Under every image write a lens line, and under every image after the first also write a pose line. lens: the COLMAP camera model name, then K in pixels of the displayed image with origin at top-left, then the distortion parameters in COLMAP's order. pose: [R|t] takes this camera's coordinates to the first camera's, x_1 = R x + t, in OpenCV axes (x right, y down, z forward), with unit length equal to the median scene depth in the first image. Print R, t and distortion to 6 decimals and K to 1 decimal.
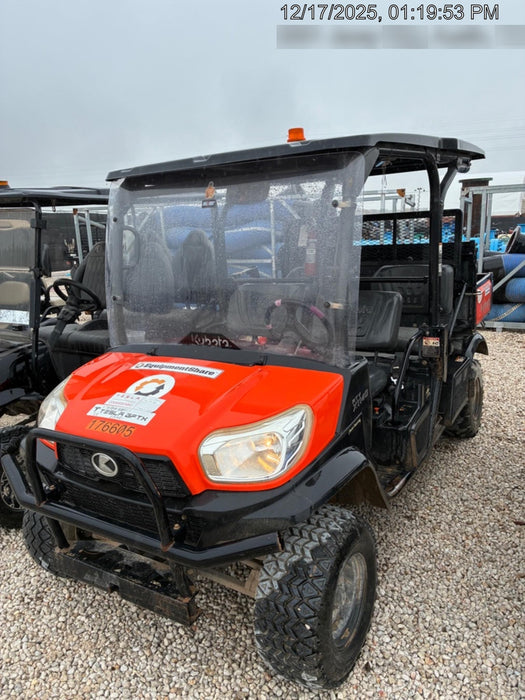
lens RADIAL K [[521.5, 0, 257.1], [0, 521.5, 342.2], [0, 0, 1]] dist [-0.002322, -0.001662]
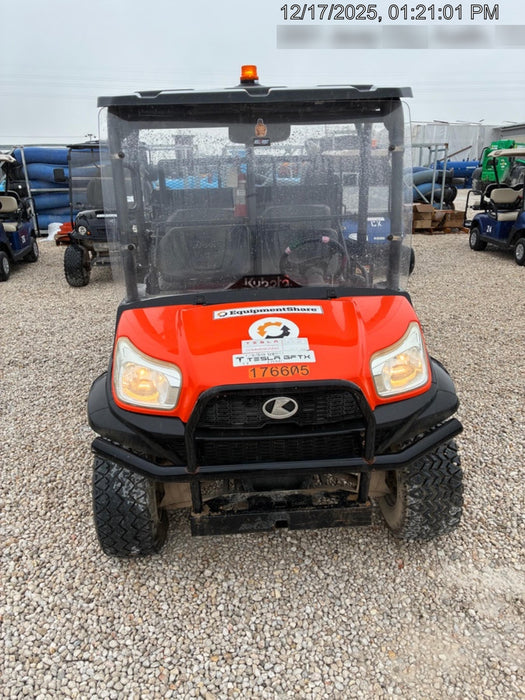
lens RADIAL K [[529.5, 0, 262.5], [0, 529.5, 350.0], [0, 0, 1]] dist [0.002408, 0.000268]
pose [[0.823513, -0.161786, 0.543738, -0.785172], [0.099930, 0.984854, 0.141689, -0.023092], [-0.558426, -0.062347, 0.827208, 0.159739]]
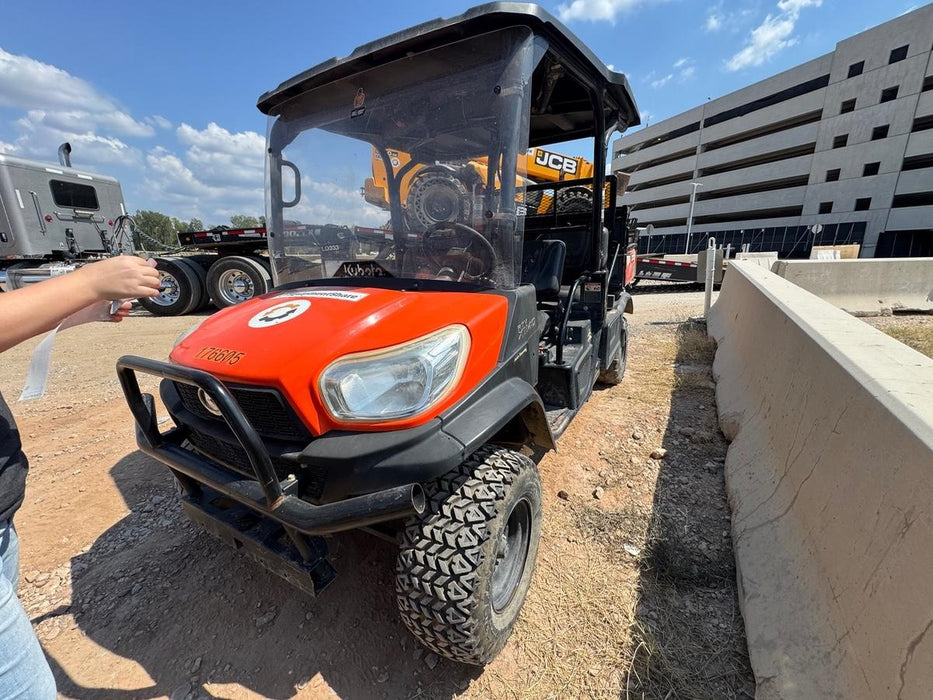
lens RADIAL K [[374.9, 0, 450.3], [0, 374.9, 338.9], [0, 0, 1]] dist [0.000875, 0.000034]
pose [[0.999919, -0.001219, 0.012674, 0.063776], [0.000752, 0.999324, 0.036767, 0.107945], [-0.012710, -0.036754, 0.999244, 0.382658]]
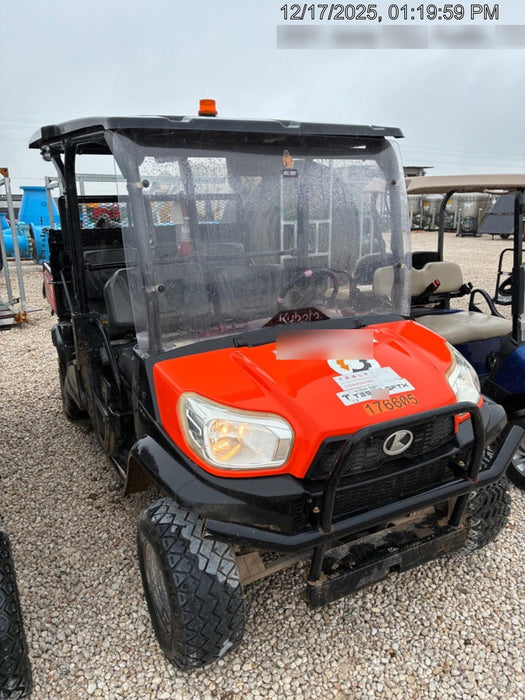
lens RADIAL K [[521.5, 0, 257.1], [0, 521.5, 342.2], [0, 0, 1]] dist [-0.002322, -0.001662]
pose [[0.542266, -0.179440, 0.820822, -1.077945], [0.169576, 0.980198, 0.102253, -0.078923], [-0.822917, 0.083743, 0.561956, 0.601854]]
